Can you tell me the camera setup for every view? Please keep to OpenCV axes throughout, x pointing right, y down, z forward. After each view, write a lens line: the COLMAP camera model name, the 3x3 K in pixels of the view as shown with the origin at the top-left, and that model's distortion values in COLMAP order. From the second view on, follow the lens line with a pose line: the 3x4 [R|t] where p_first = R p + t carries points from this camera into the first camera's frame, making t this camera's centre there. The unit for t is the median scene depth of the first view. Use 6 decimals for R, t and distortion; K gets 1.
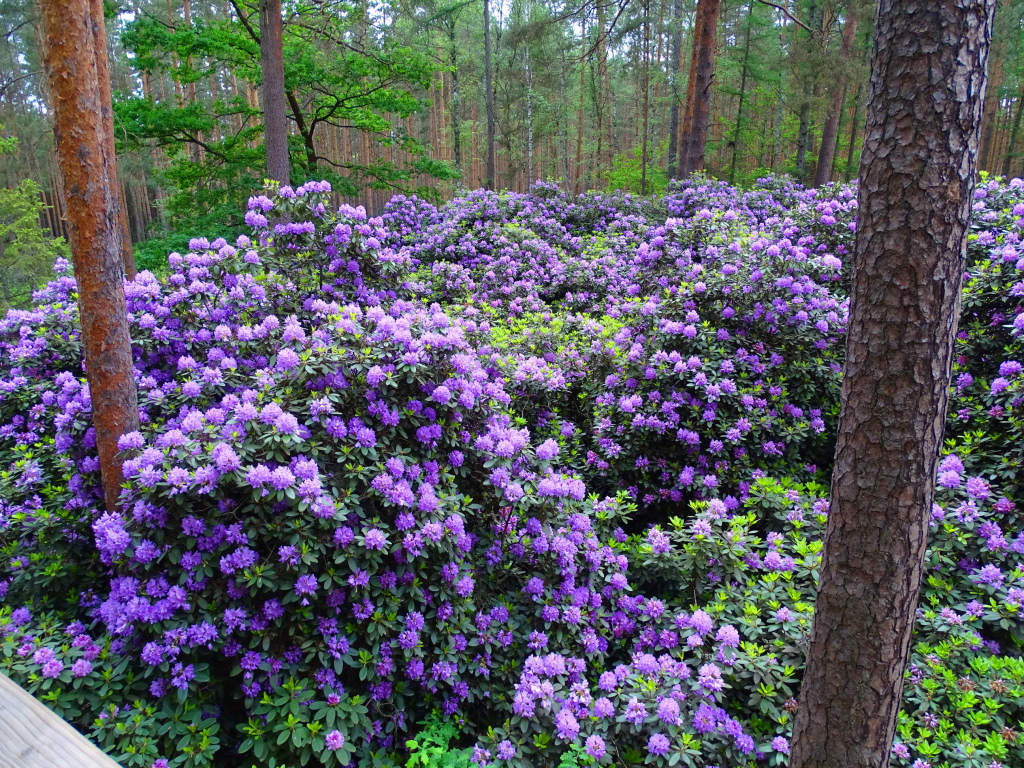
lens RADIAL K [[728.1, 0, 512.0], [0, 728.1, 384.0], [0, 0, 1]] dist [0.002717, 0.005009]
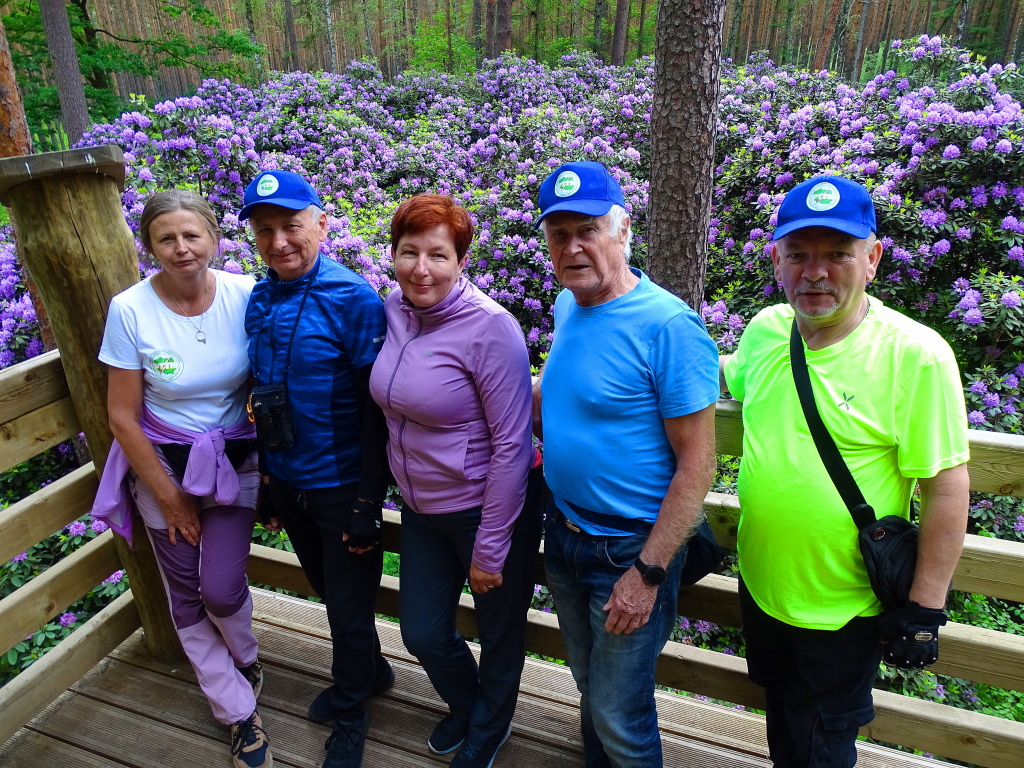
lens RADIAL K [[728.1, 0, 512.0], [0, 728.1, 384.0], [0, 0, 1]] dist [0.002717, 0.005009]
pose [[0.966169, -0.112056, 0.232295, -0.086299], [0.071279, 0.981616, 0.177055, -0.014594], [-0.247865, -0.154507, 0.956395, -0.184205]]
